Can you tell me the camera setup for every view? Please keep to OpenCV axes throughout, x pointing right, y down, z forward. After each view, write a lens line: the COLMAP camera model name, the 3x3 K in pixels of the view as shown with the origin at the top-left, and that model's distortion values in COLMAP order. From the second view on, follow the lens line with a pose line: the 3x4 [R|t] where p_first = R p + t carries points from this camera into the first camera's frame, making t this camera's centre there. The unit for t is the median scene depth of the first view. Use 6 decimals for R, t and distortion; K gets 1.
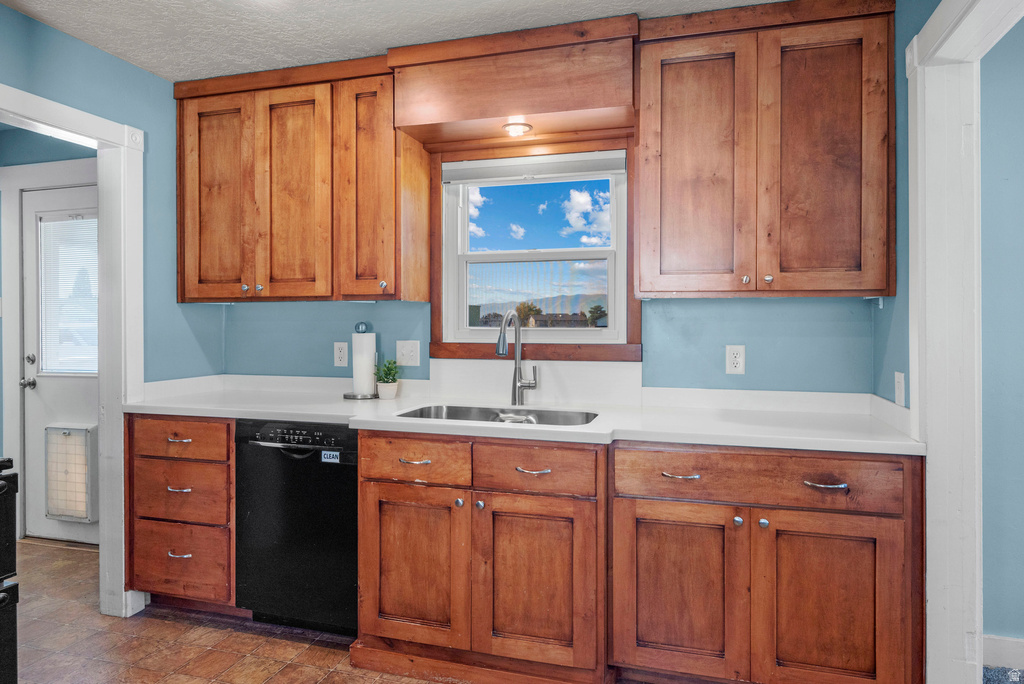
lens RADIAL K [[643.9, 0, 511.6], [0, 643.9, 323.2], [0, 0, 1]] dist [-0.004436, -0.000920]
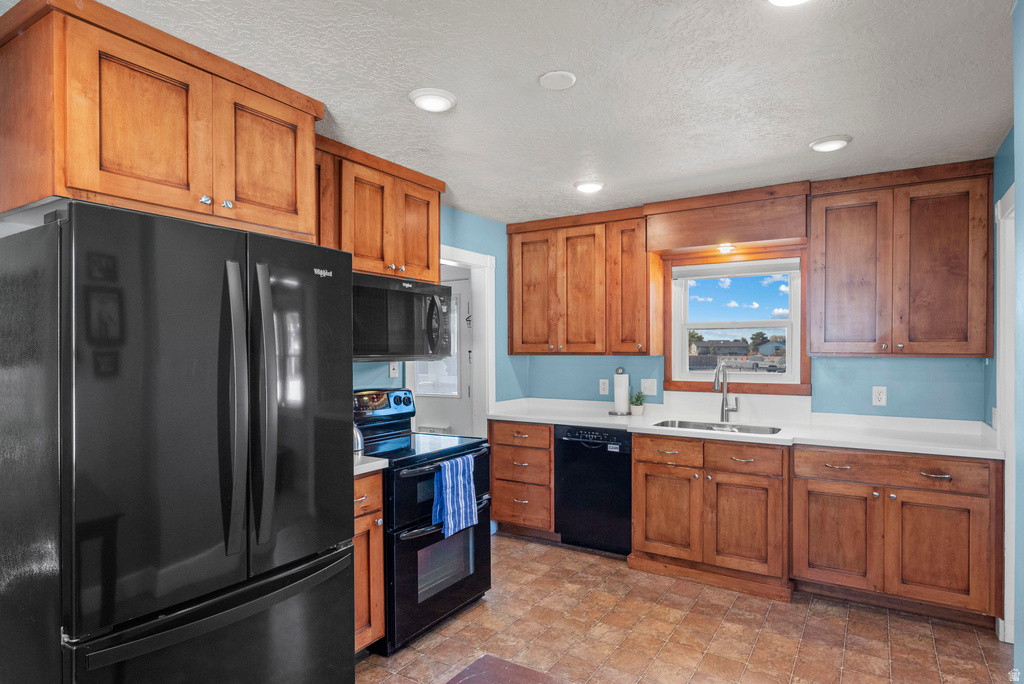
lens RADIAL K [[578.0, 0, 515.7], [0, 578.0, 353.6], [0, 0, 1]] dist [-0.002493, -0.000563]
pose [[0.964889, 0.000668, -0.262658, -0.133850], [0.001519, 0.999966, 0.008123, -0.061355], [0.262655, -0.008237, 0.964855, -0.591667]]
